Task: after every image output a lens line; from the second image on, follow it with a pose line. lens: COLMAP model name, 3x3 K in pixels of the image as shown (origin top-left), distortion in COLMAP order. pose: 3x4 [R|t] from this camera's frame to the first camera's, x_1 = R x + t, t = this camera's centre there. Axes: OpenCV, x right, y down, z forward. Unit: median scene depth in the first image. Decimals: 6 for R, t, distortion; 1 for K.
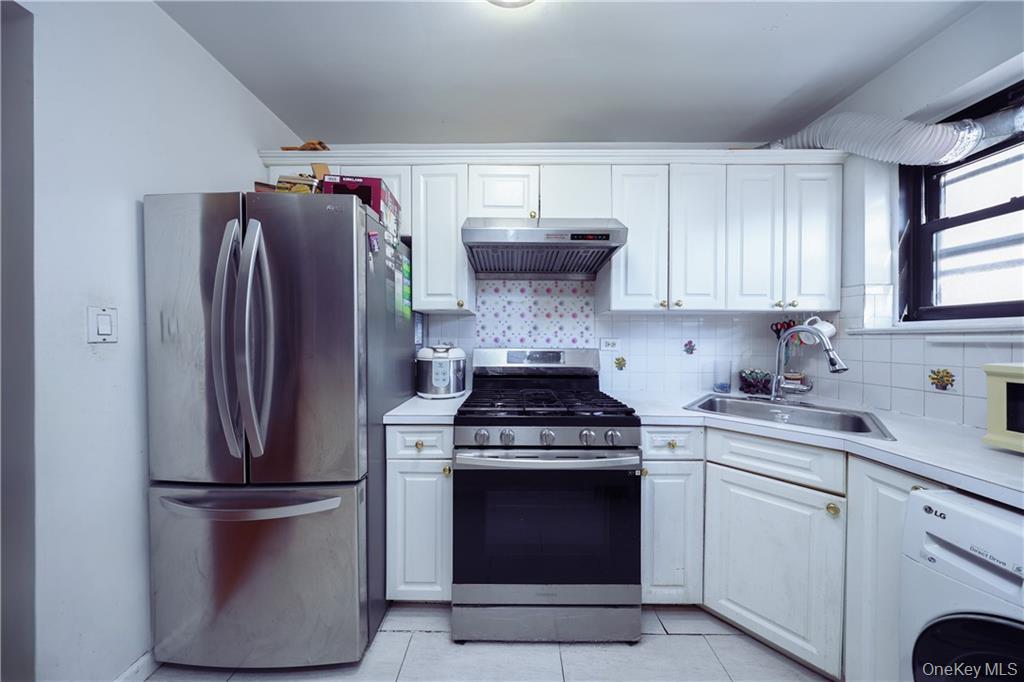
lens RADIAL K [[297.2, 0, 511.3], [0, 297.2, 339.5], [0, 0, 1]] dist [-0.000156, -0.000226]
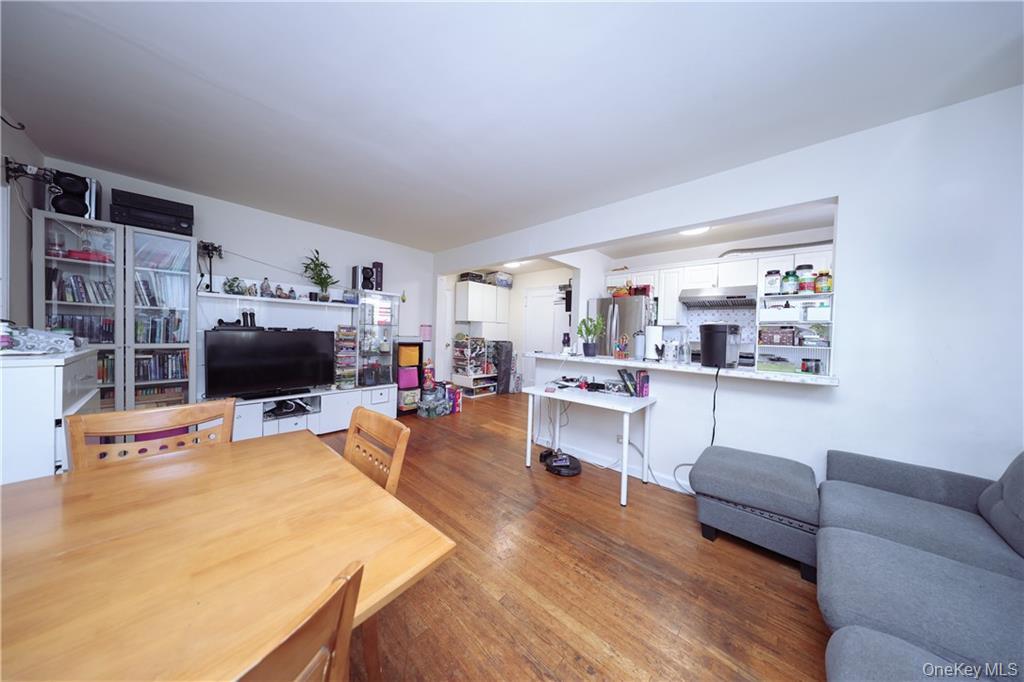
lens RADIAL K [[297.2, 0, 511.3], [0, 297.2, 339.5], [0, 0, 1]] dist [-0.000156, -0.000226]
pose [[0.745339, 0.033981, -0.665819, 0.468793], [-0.030541, 0.999392, 0.016817, 0.017749], [0.665986, 0.007801, 0.745923, -1.864866]]
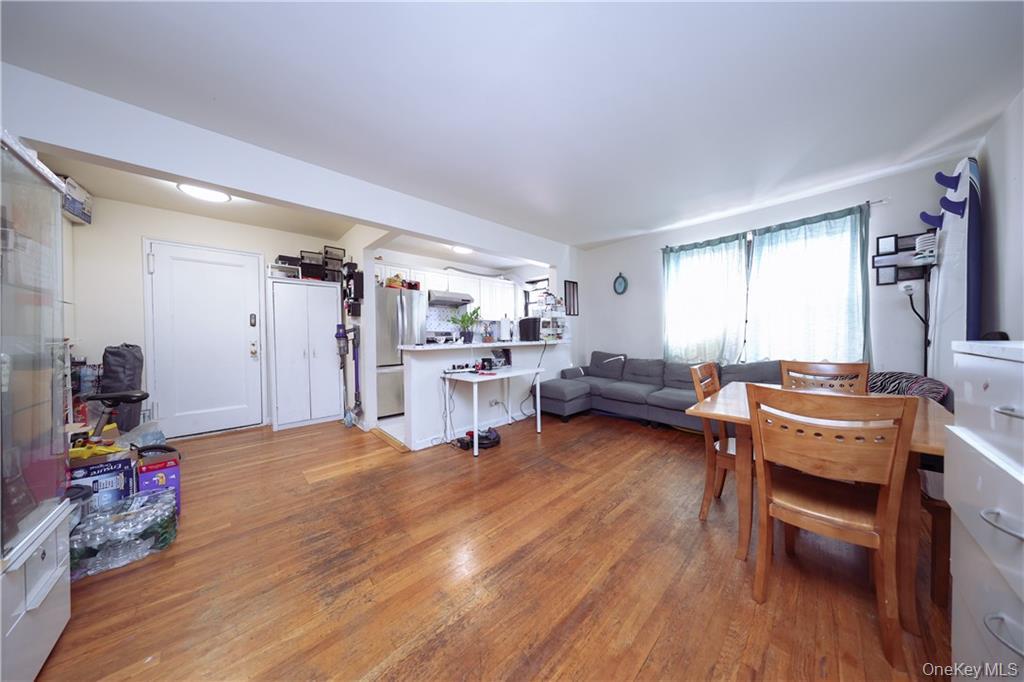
lens RADIAL K [[297.2, 0, 511.3], [0, 297.2, 339.5], [0, 0, 1]] dist [-0.000156, -0.000226]
pose [[0.724770, -0.021897, 0.688643, -1.708270], [0.016402, 0.999760, 0.014527, 0.091633], [-0.688796, 0.000766, 0.724955, -1.892269]]
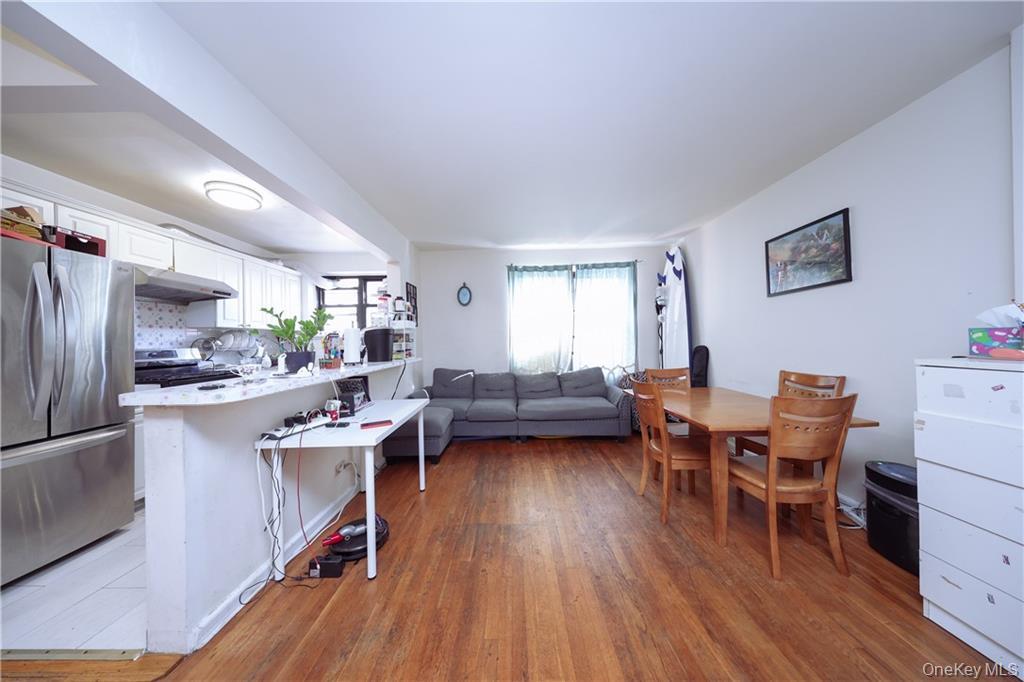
lens RADIAL K [[297.2, 0, 511.3], [0, 297.2, 339.5], [0, 0, 1]] dist [-0.000156, -0.000226]
pose [[-0.004176, 0.001317, 0.999990, -1.639216], [0.023743, 0.999717, -0.001217, 0.032084], [-0.999709, 0.023737, -0.004206, -0.919872]]
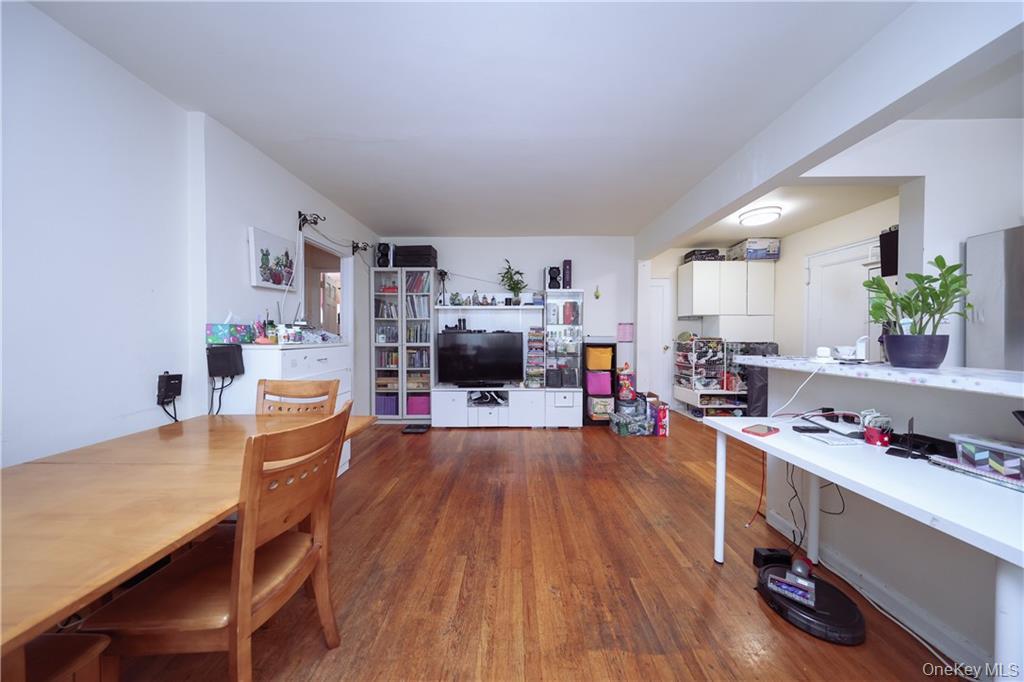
lens RADIAL K [[297.2, 0, 511.3], [0, 297.2, 339.5], [0, 0, 1]] dist [-0.000156, -0.000226]
pose [[-0.008230, 0.010584, -0.999910, 0.355040], [-0.006340, 0.999923, 0.010637, 0.069989], [0.999946, 0.006427, -0.008163, -1.127552]]
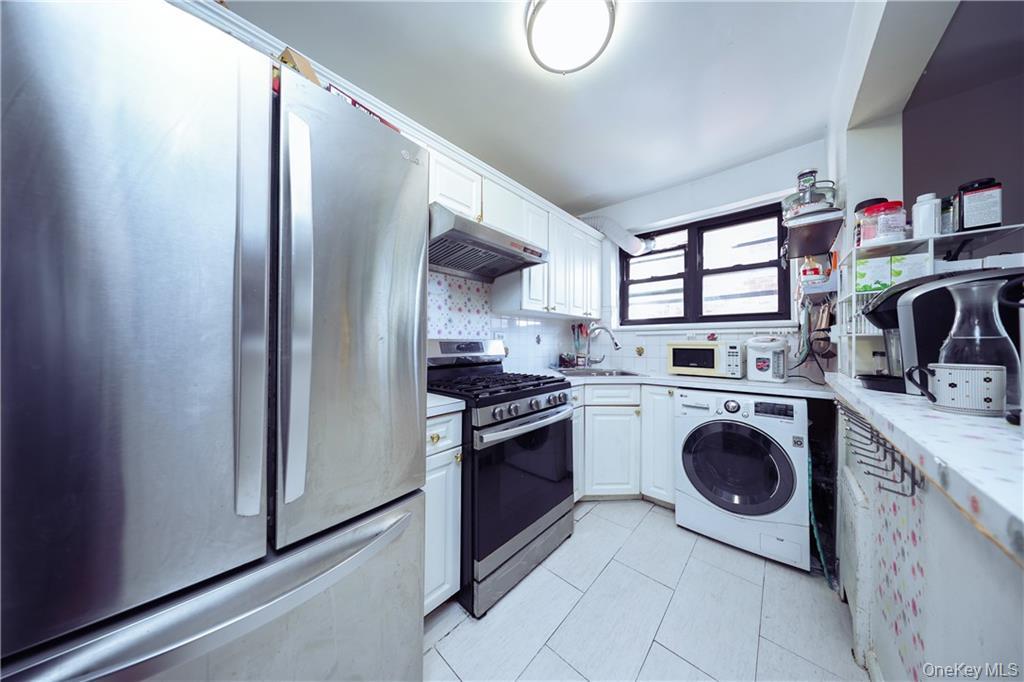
lens RADIAL K [[297.2, 0, 511.3], [0, 297.2, 339.5], [0, 0, 1]] dist [-0.000156, -0.000226]
pose [[0.667624, 0.003953, 0.744488, -0.688482], [0.004832, 0.999942, -0.009642, 0.048606], [-0.744483, 0.010034, 0.667566, 0.172412]]
